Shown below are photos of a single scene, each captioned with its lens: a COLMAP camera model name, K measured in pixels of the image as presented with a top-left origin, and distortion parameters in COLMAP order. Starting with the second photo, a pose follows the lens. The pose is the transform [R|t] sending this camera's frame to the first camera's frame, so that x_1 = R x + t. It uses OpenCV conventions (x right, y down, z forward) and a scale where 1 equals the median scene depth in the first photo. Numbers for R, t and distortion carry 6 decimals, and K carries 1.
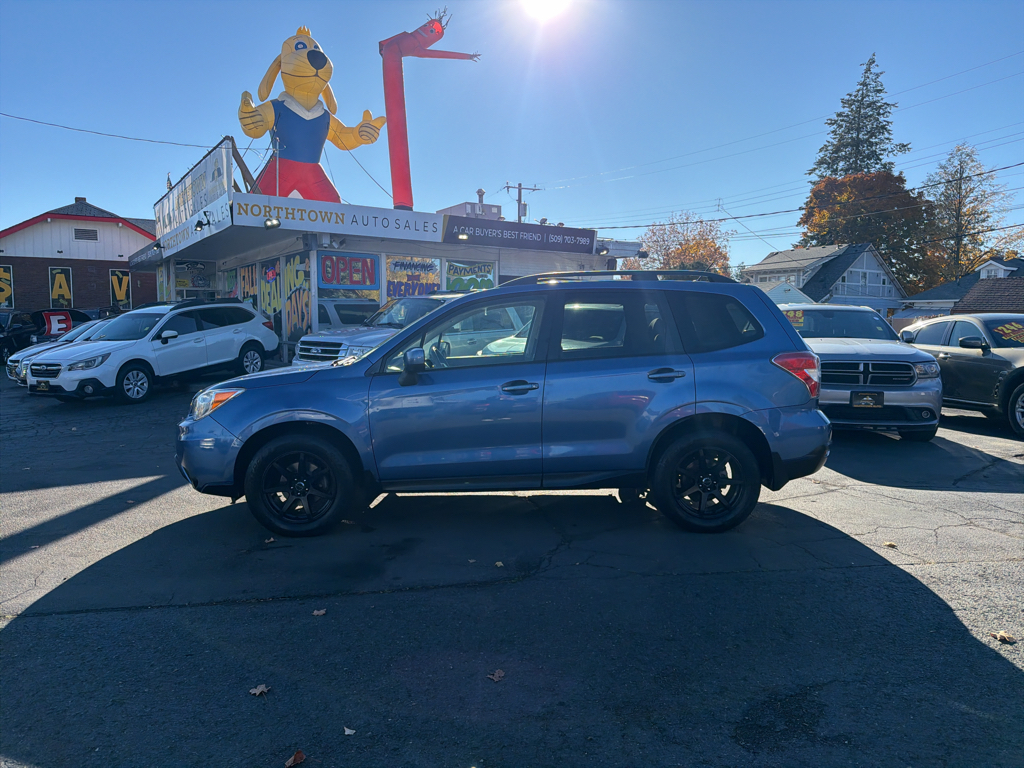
lens RADIAL K [[721.8, 0, 512.3], [0, 721.8, 402.4], [0, 0, 1]] dist [0.047529, -0.059916]
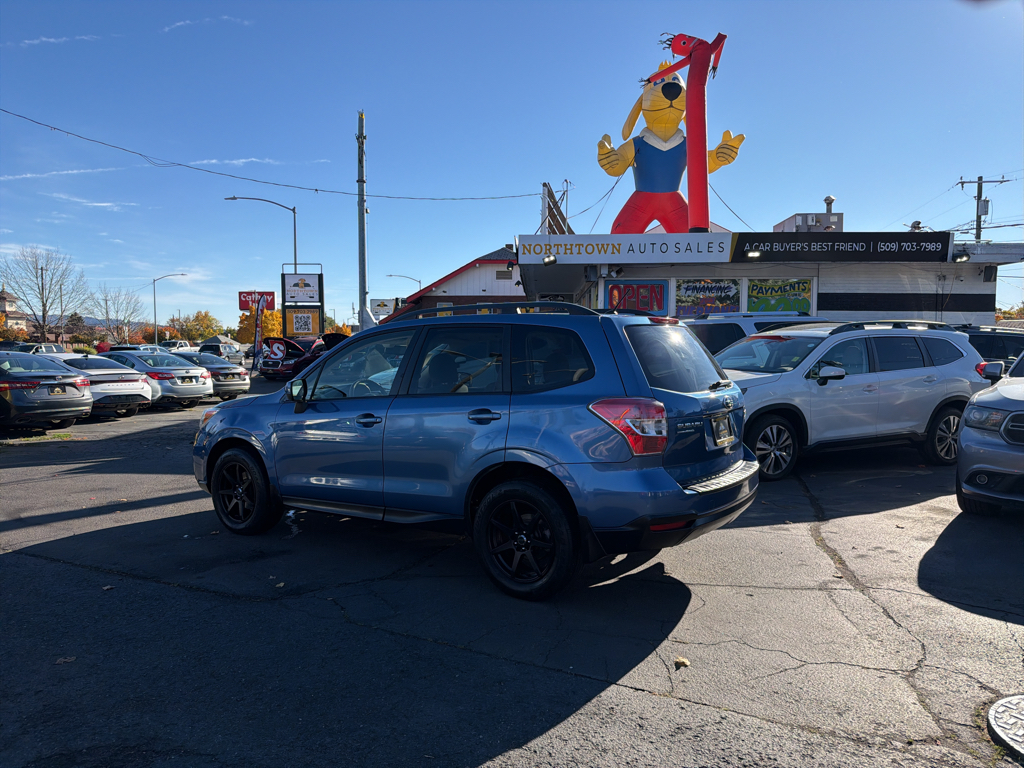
lens RADIAL K [[721.8, 0, 509.4], [0, 721.8, 403.8], [0, 0, 1]] dist [0.047529, -0.059916]
pose [[0.805693, 0.044271, -0.590676, 0.169150], [-0.060851, 0.998113, -0.008195, -0.010513], [0.589199, 0.042546, 0.806867, 0.060977]]
